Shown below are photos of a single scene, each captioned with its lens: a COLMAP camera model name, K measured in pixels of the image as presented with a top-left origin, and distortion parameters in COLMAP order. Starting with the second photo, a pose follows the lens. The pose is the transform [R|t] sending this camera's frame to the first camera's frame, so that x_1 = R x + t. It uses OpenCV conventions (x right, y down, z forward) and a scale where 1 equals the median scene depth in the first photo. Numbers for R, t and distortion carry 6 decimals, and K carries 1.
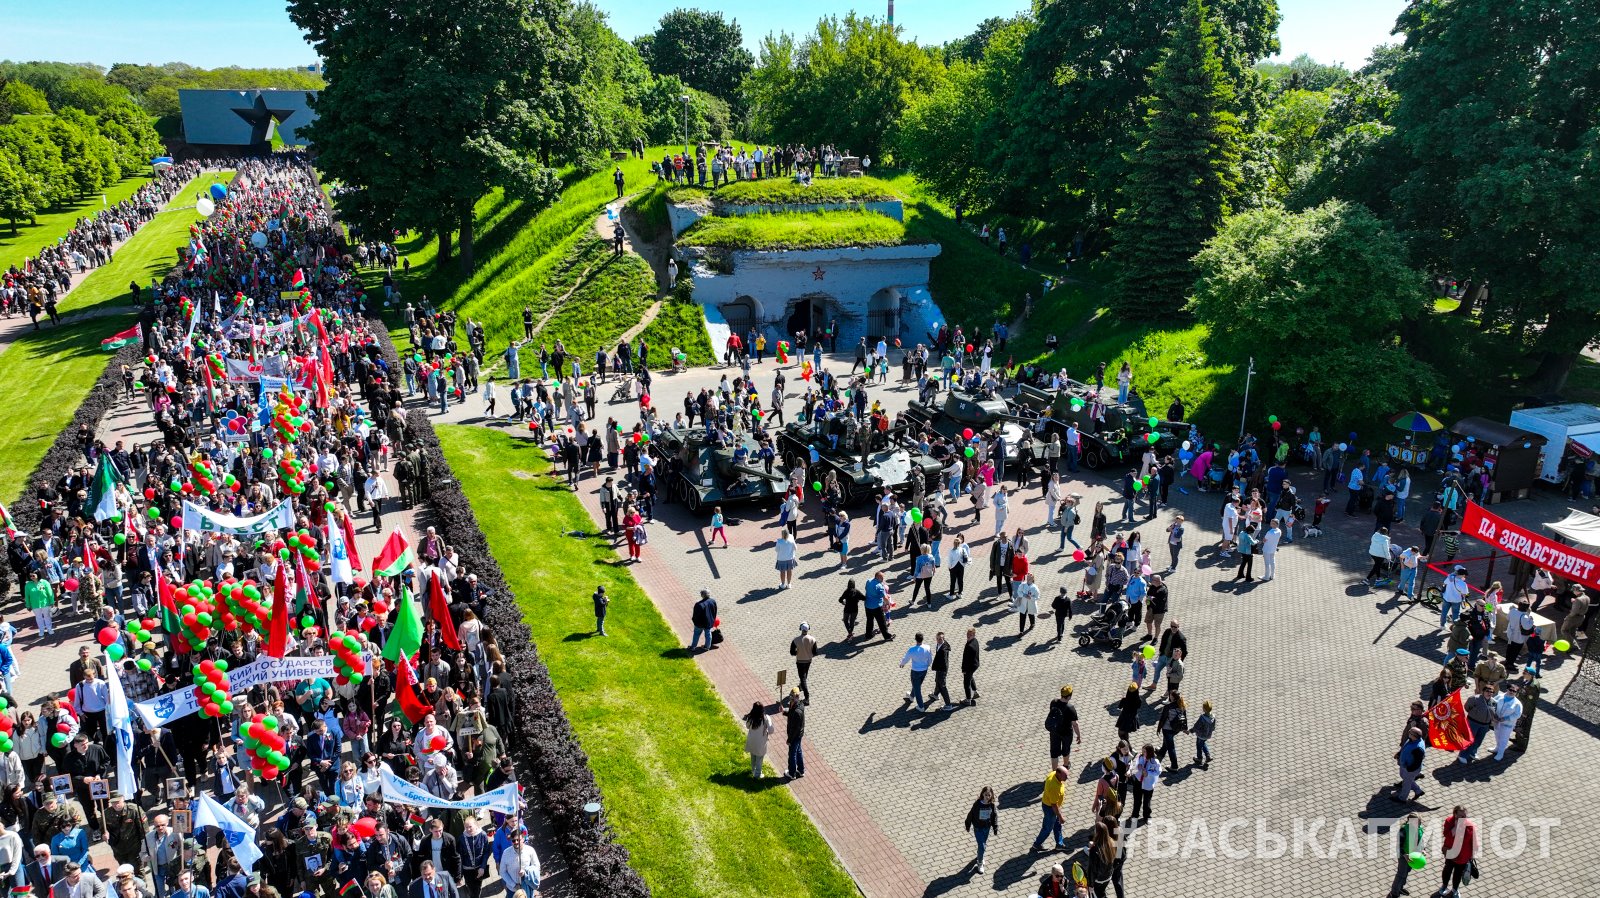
lens RADIAL K [[1136.1, 0, 799.0], [0, 1136.1, 452.1], [0, 0, 1]] dist [-0.001374, 0.010773]
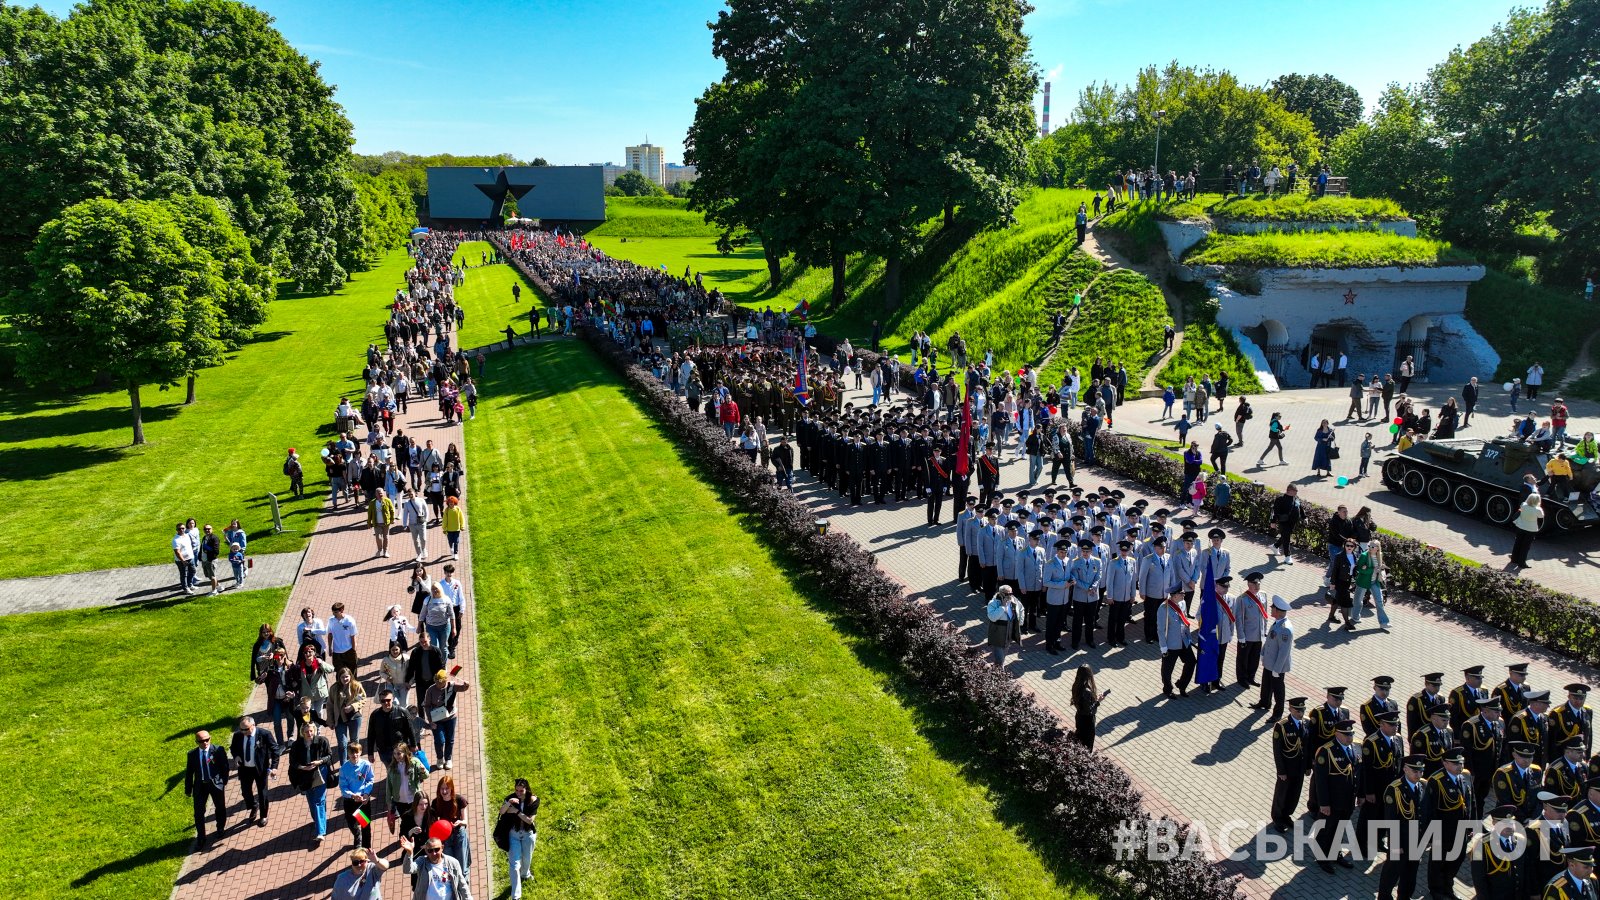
lens RADIAL K [[1136.1, 0, 801.2], [0, 1136.1, 448.0], [0, 0, 1]] dist [-0.001374, 0.010773]
pose [[0.992983, 0.020742, -0.116427, -0.288578], [-0.029939, 0.996519, -0.077806, 0.039144], [0.114408, 0.080746, 0.990147, 0.086325]]
